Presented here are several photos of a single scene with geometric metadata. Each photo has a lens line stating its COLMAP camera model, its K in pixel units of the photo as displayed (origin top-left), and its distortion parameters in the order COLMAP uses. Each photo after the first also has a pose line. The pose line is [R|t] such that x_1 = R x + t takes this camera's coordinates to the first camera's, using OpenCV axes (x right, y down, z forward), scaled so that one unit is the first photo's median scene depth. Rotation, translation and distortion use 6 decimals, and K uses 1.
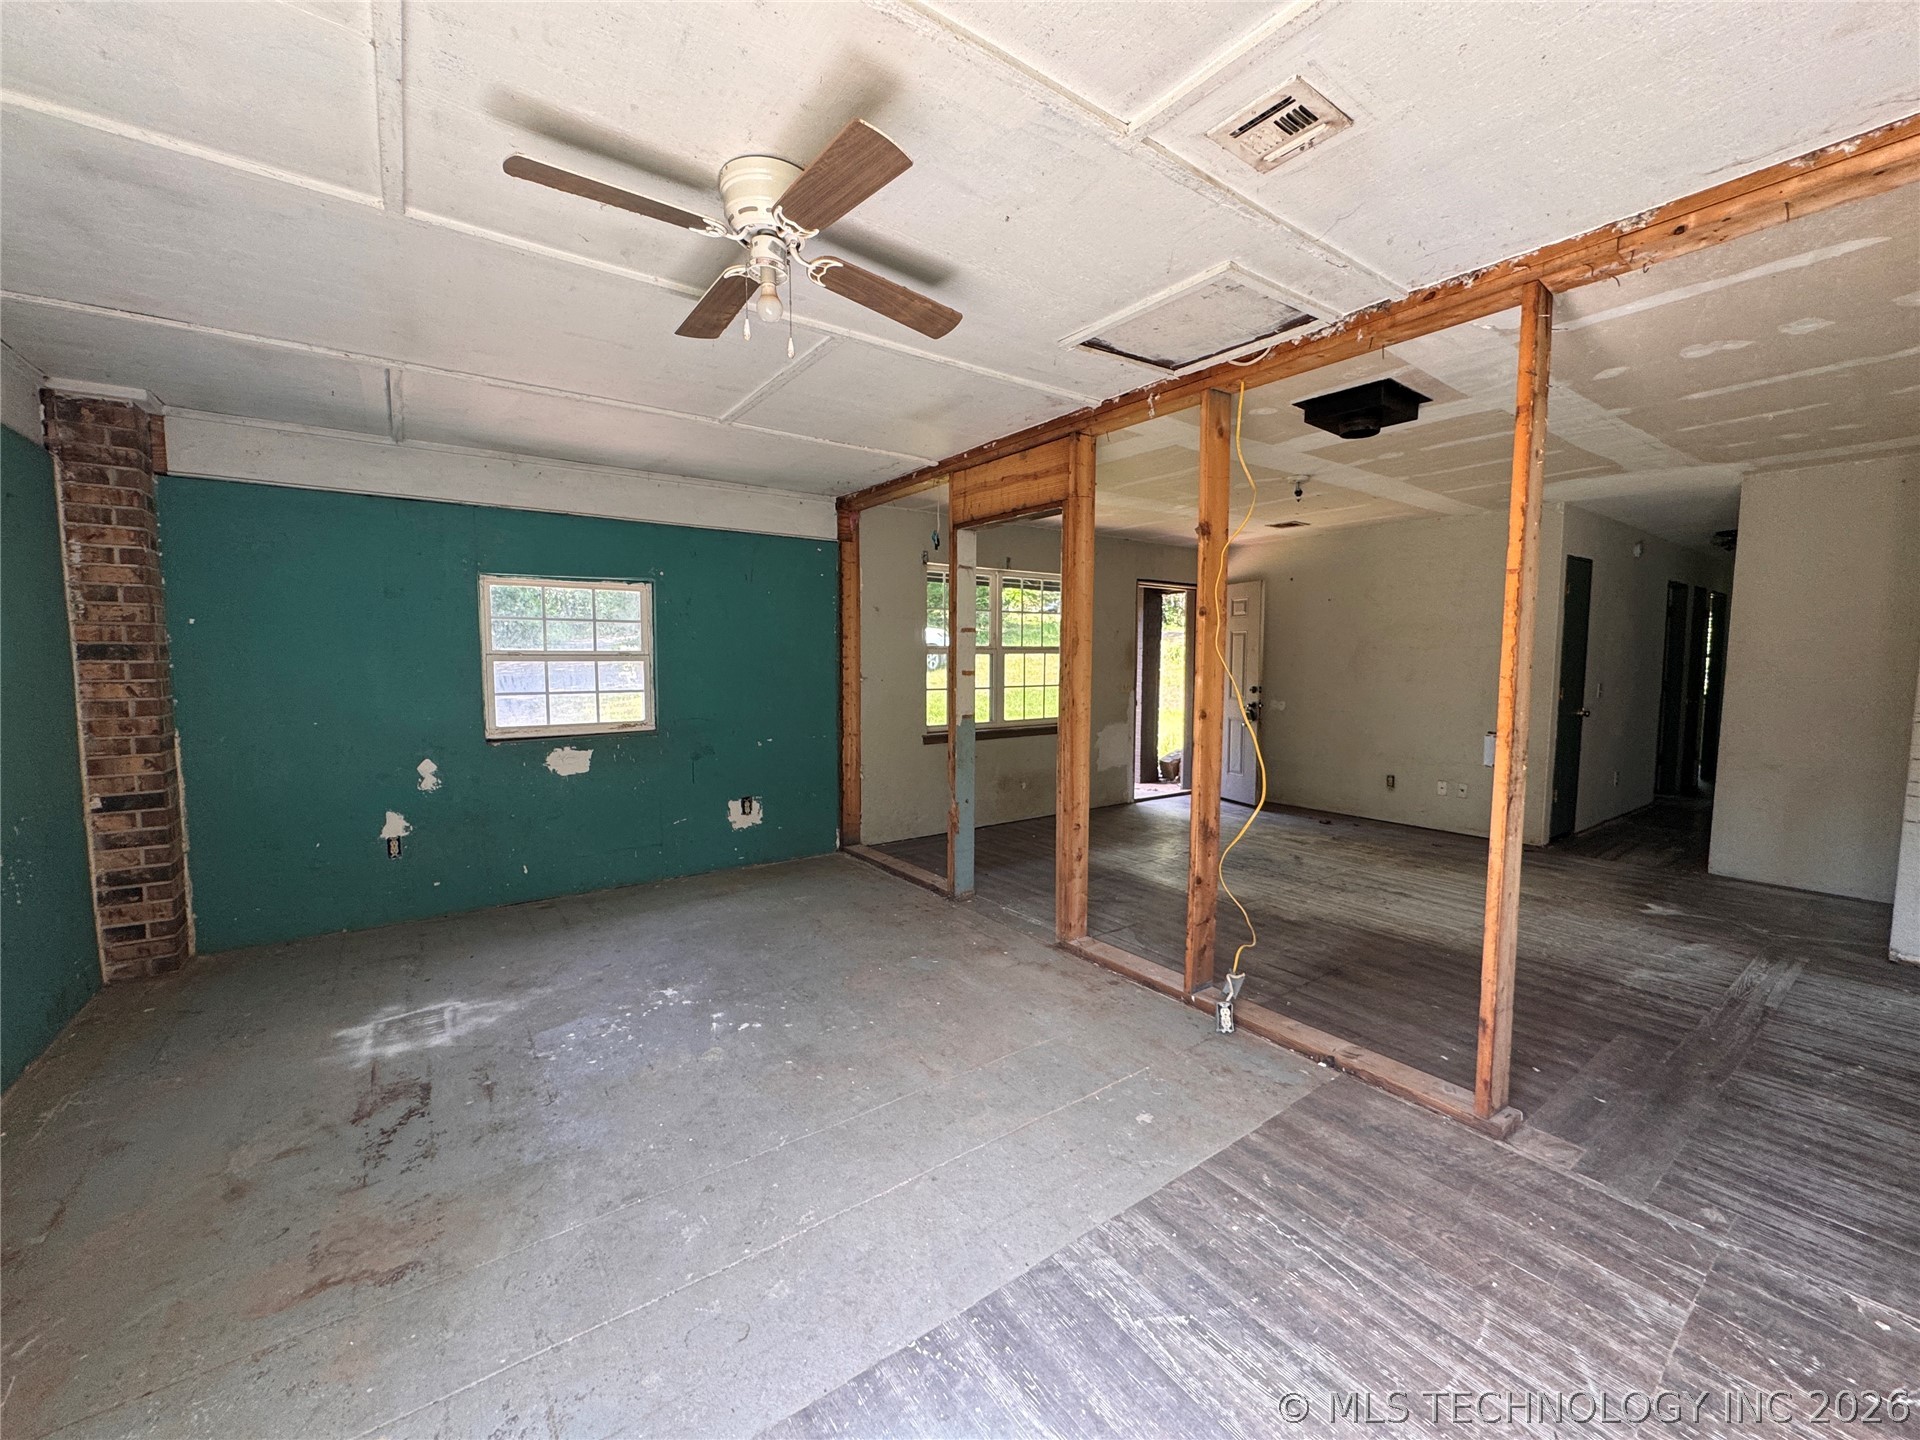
lens RADIAL K [[765.7, 0, 958.6], [0, 765.7, 717.1], [0, 0, 1]] dist [-0.002336, -0.000016]
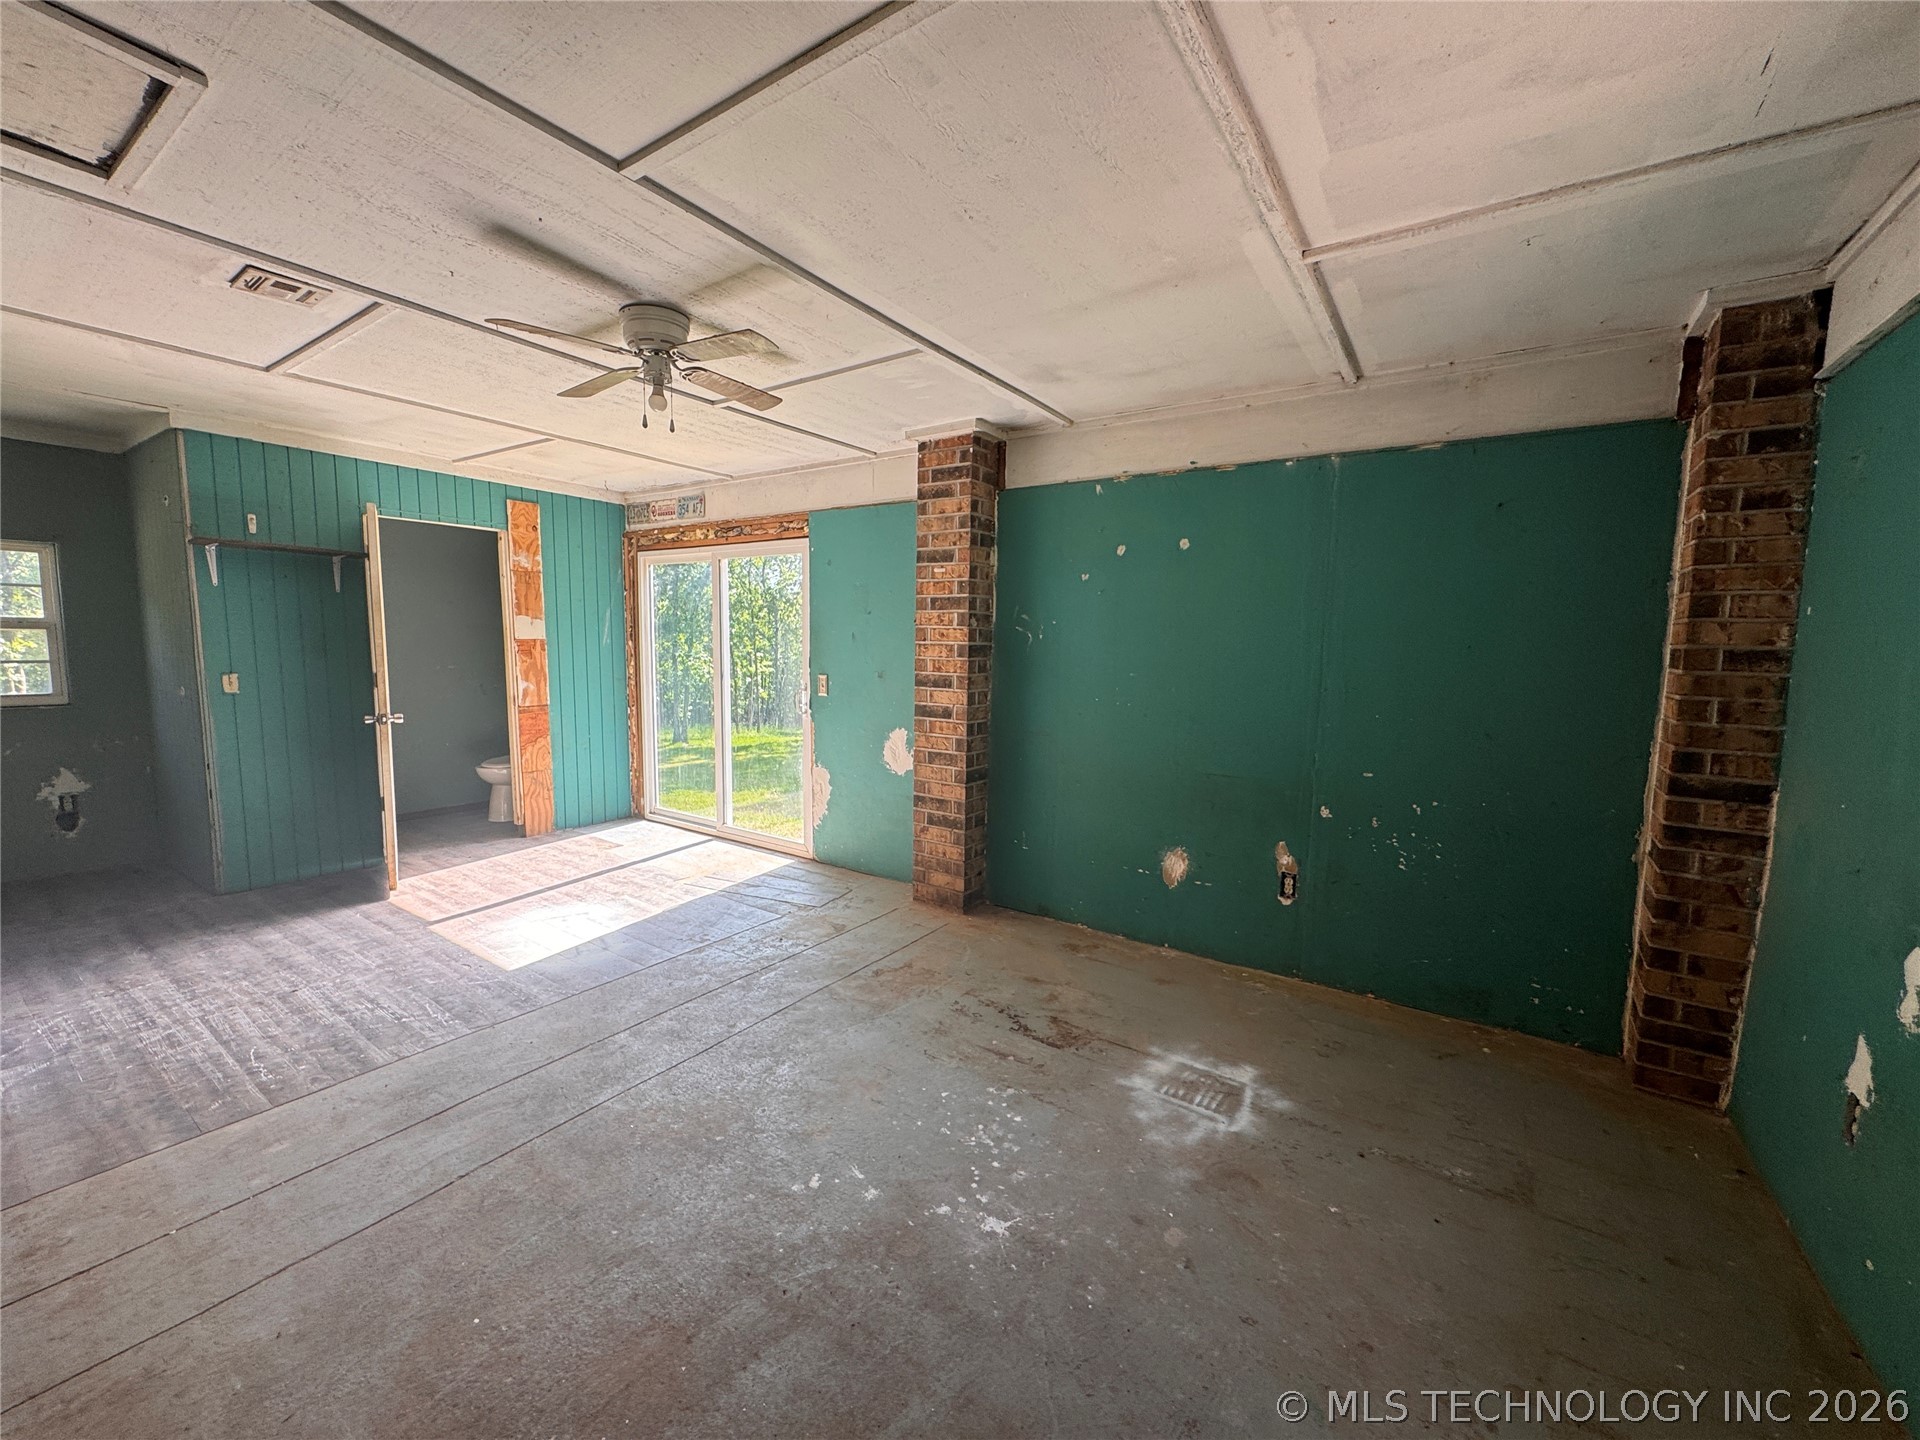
lens RADIAL K [[765.7, 0, 958.5], [0, 765.7, 717.2], [0, 0, 1]] dist [-0.002336, -0.000016]
pose [[-0.941308, 0.013200, -0.337292, -0.161813], [-0.047499, 0.984113, 0.171070, -0.125738], [0.334191, 0.177051, -0.925726, 1.494758]]
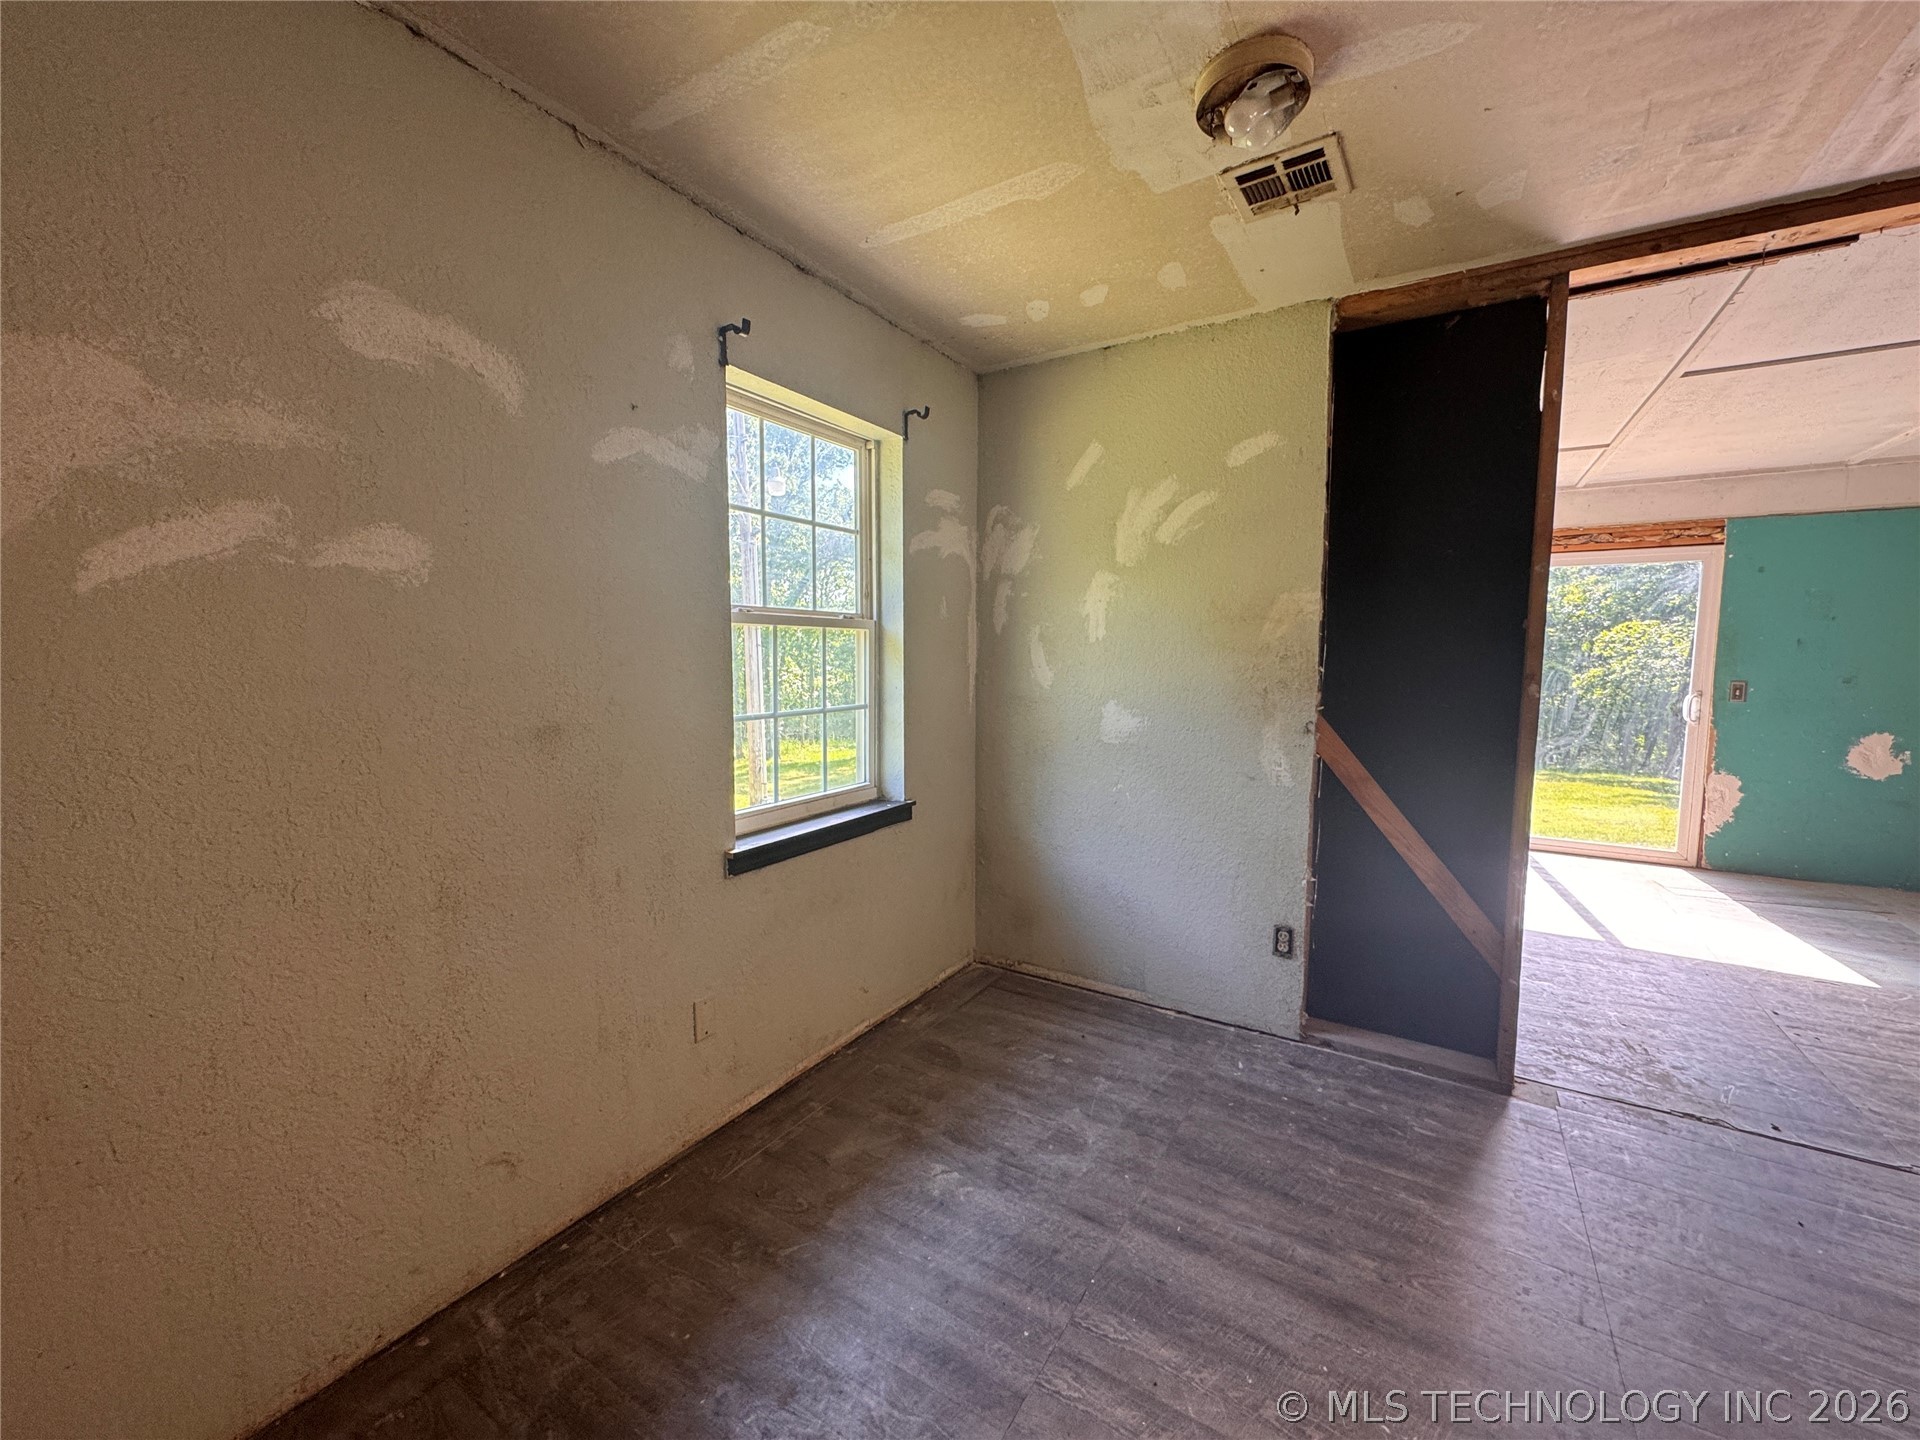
lens RADIAL K [[765.7, 0, 954.3], [0, 765.7, 719.9], [0, 0, 1]] dist [-0.002336, -0.000016]
pose [[-0.927679, 0.027189, -0.372388, 1.565733], [-0.035052, 0.986599, 0.159355, -0.048327], [0.371730, 0.160883, -0.914294, 0.807946]]
